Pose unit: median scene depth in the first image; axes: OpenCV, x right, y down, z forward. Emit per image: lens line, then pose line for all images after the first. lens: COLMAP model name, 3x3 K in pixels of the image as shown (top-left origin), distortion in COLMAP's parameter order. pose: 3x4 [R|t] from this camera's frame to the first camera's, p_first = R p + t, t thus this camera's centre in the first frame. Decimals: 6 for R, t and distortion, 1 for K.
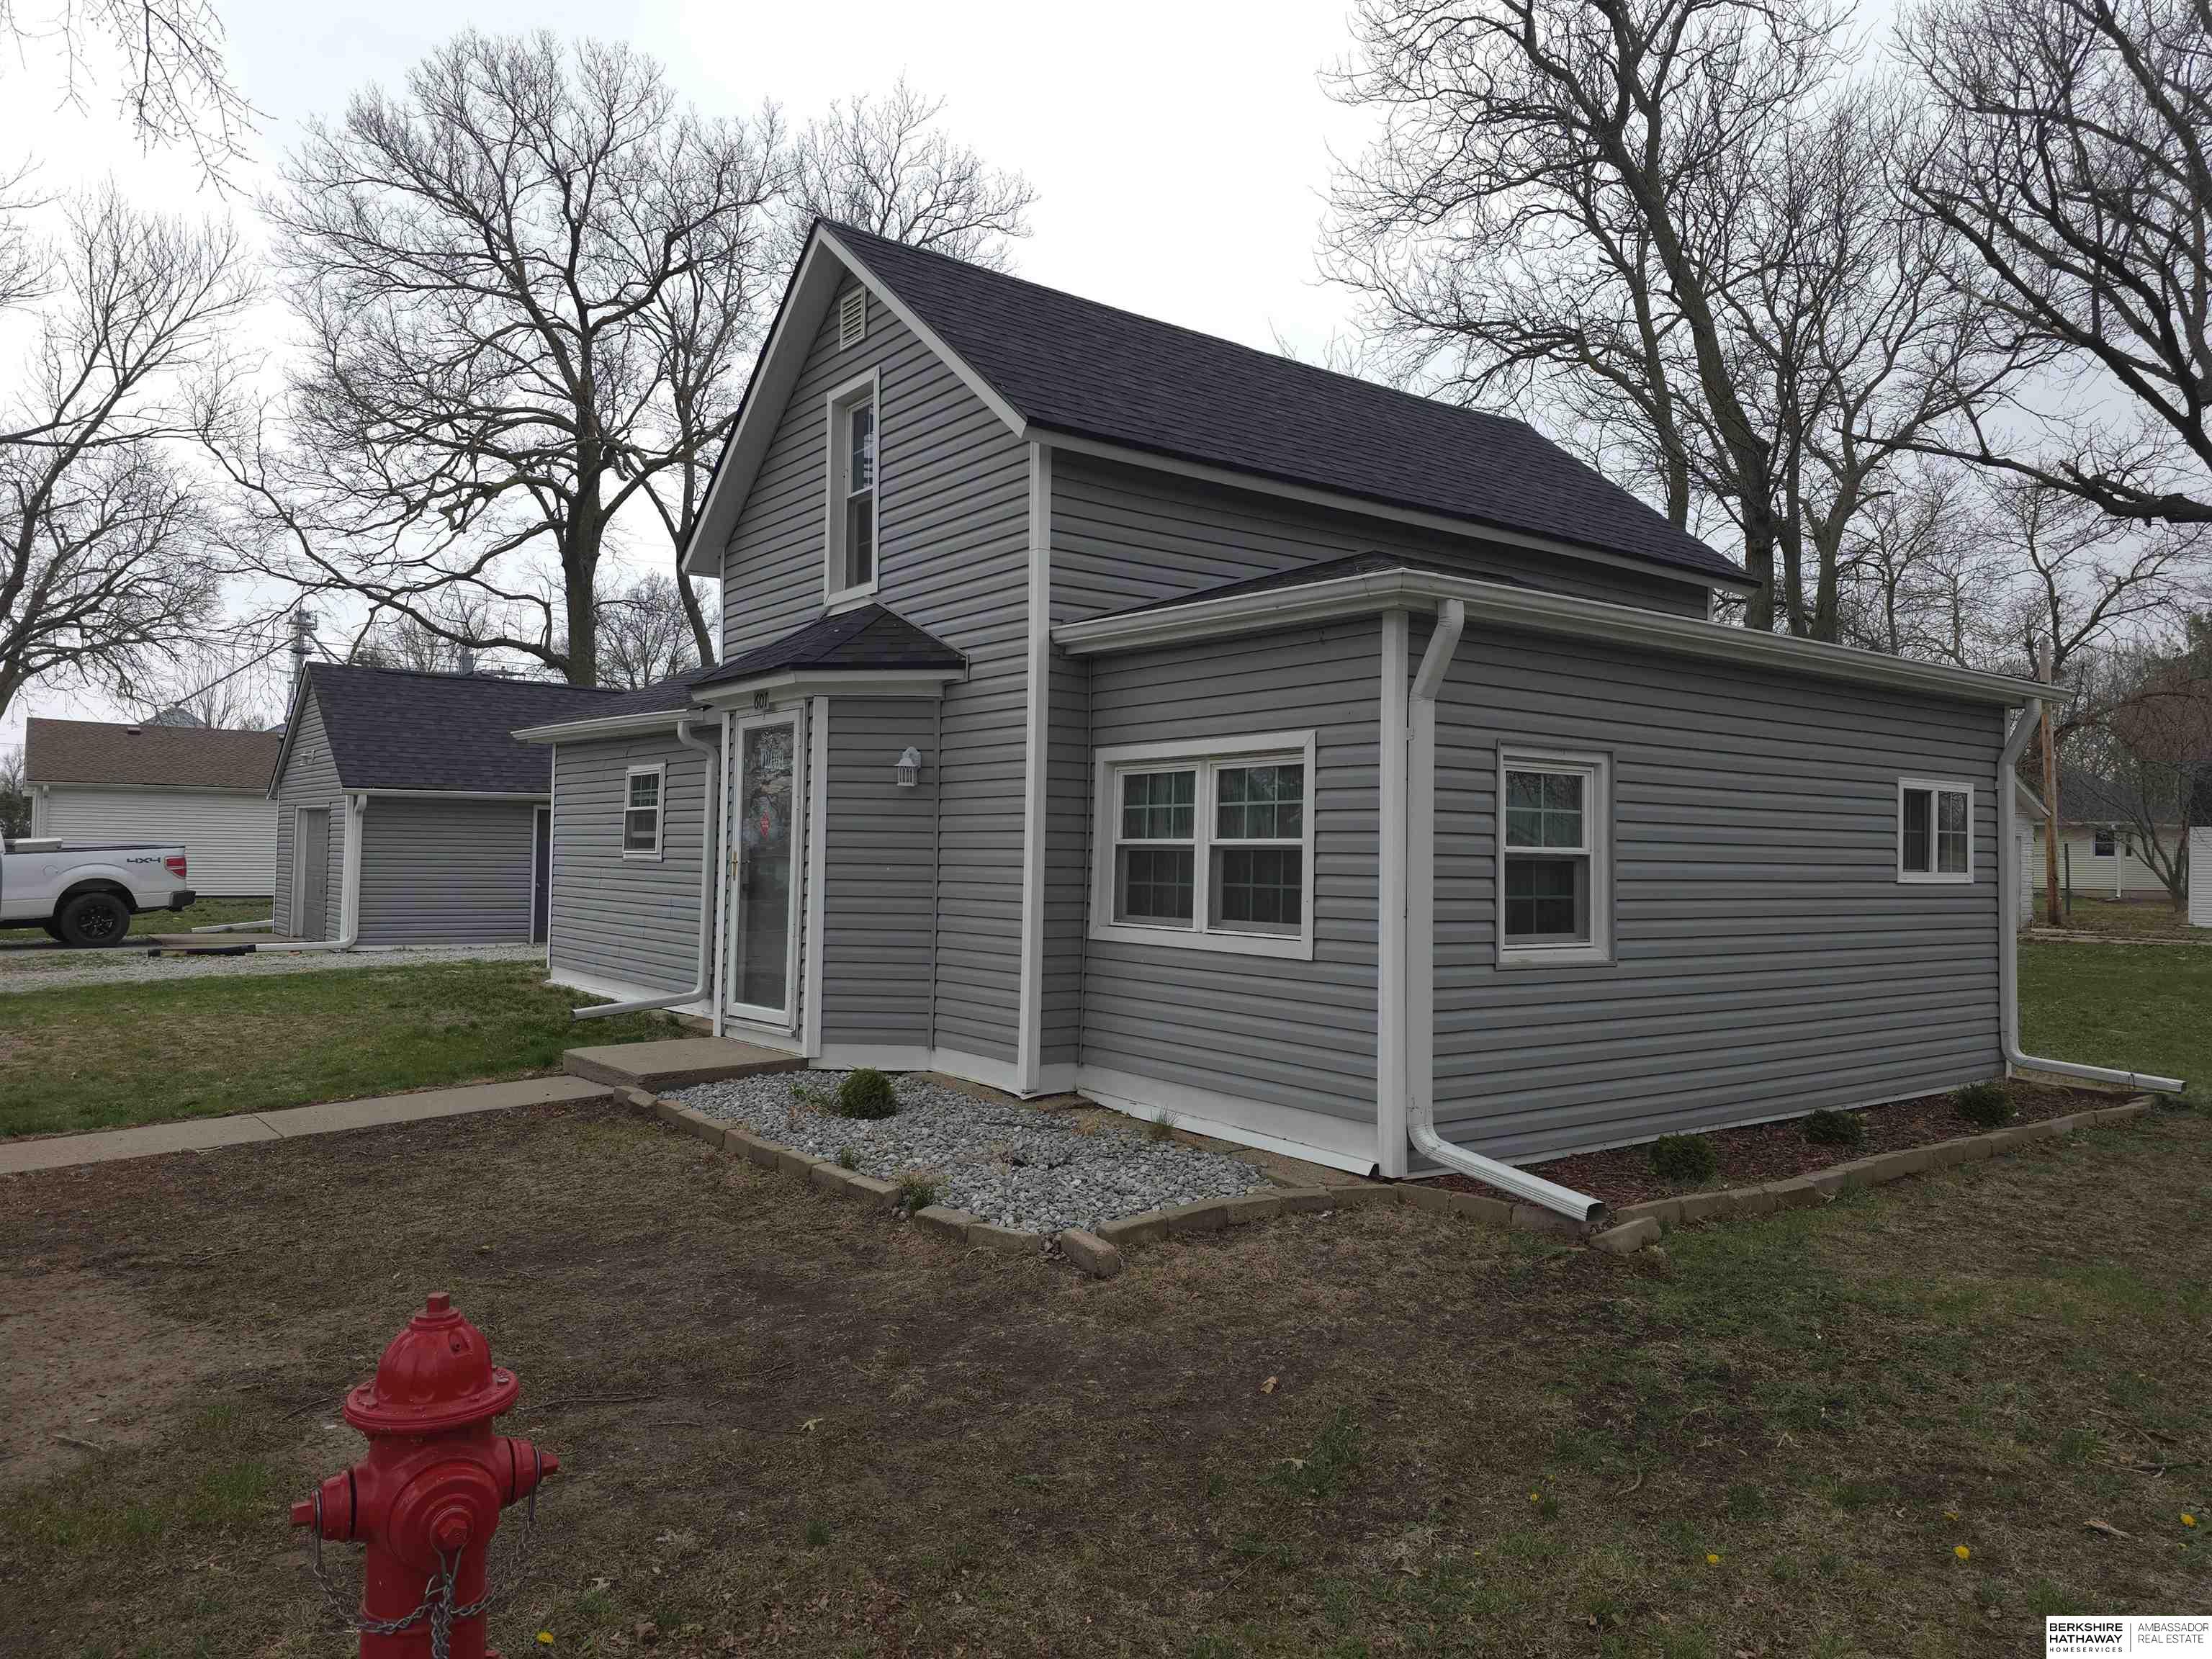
lens RADIAL K [[1479.5, 0, 1096.2], [0, 1479.5, 827.6], [0, 0, 1]] dist [0.023110, -0.004537]
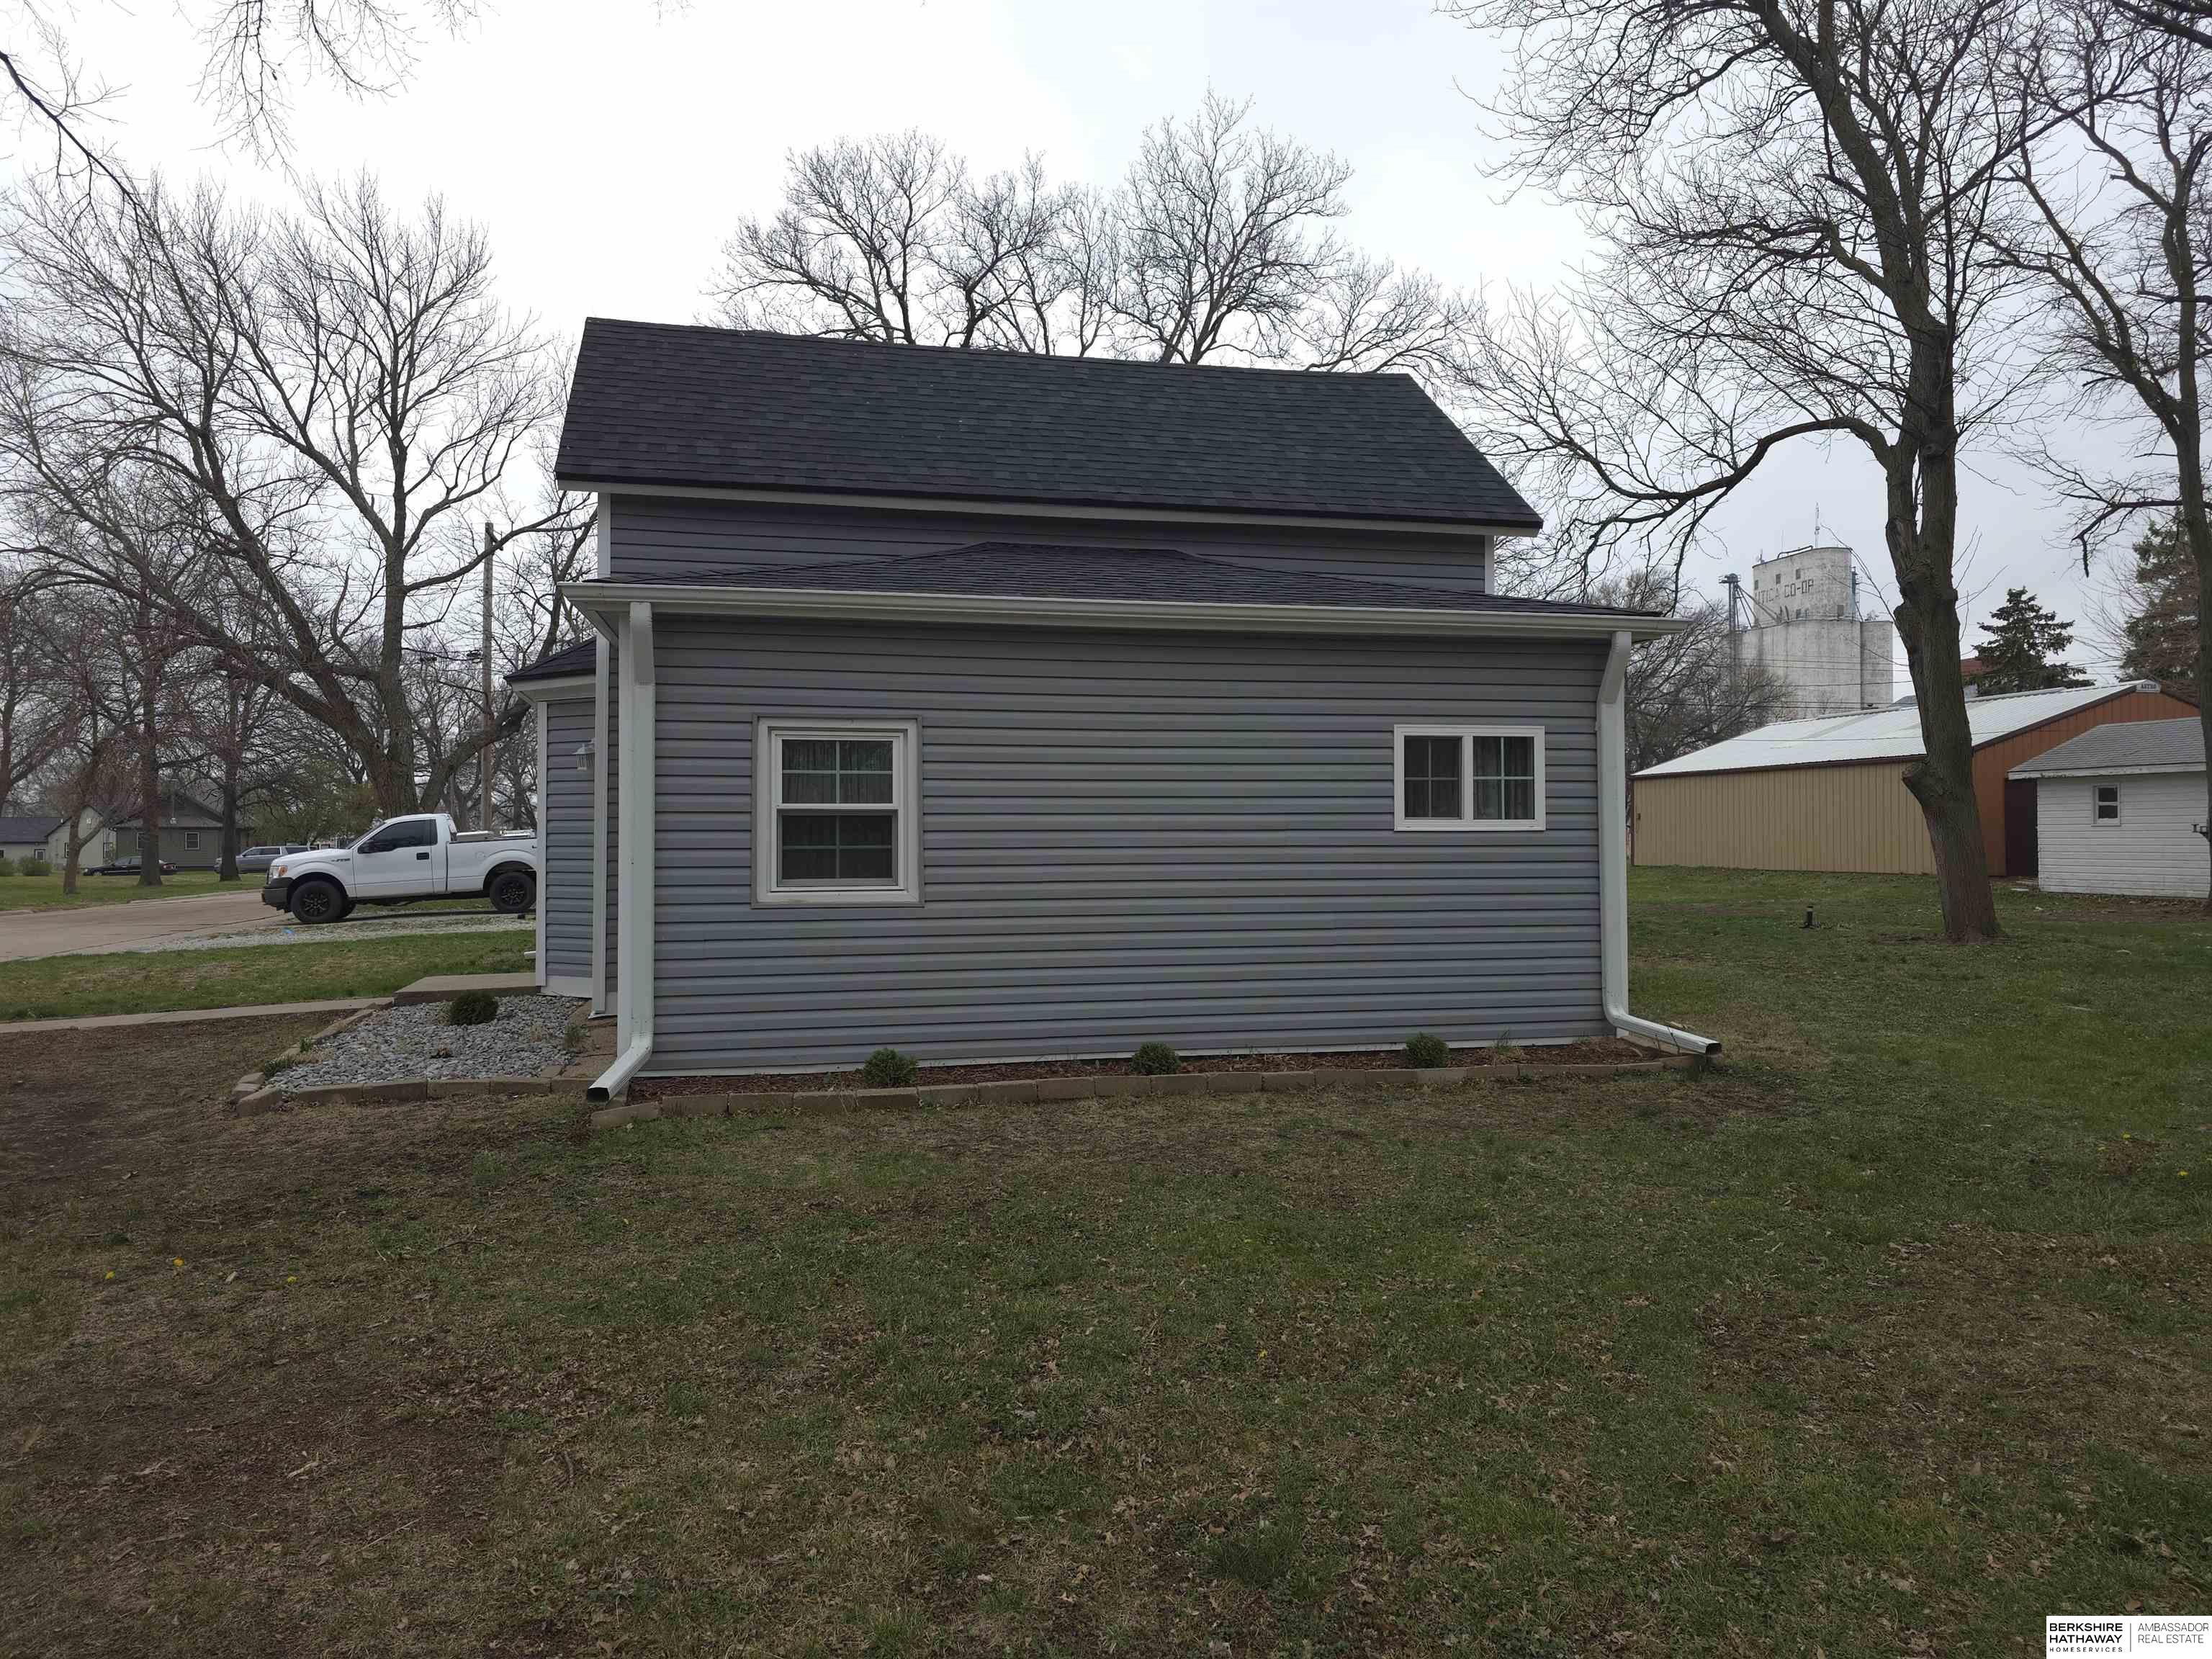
lens RADIAL K [[1479.5, 0, 1096.2], [0, 1479.5, 827.6], [0, 0, 1]] dist [0.023110, -0.004537]
pose [[0.917048, -0.022037, -0.398167, 0.919881], [0.026344, 0.999639, 0.005351, 0.030076], [0.397905, -0.015397, 0.917298, 0.015741]]
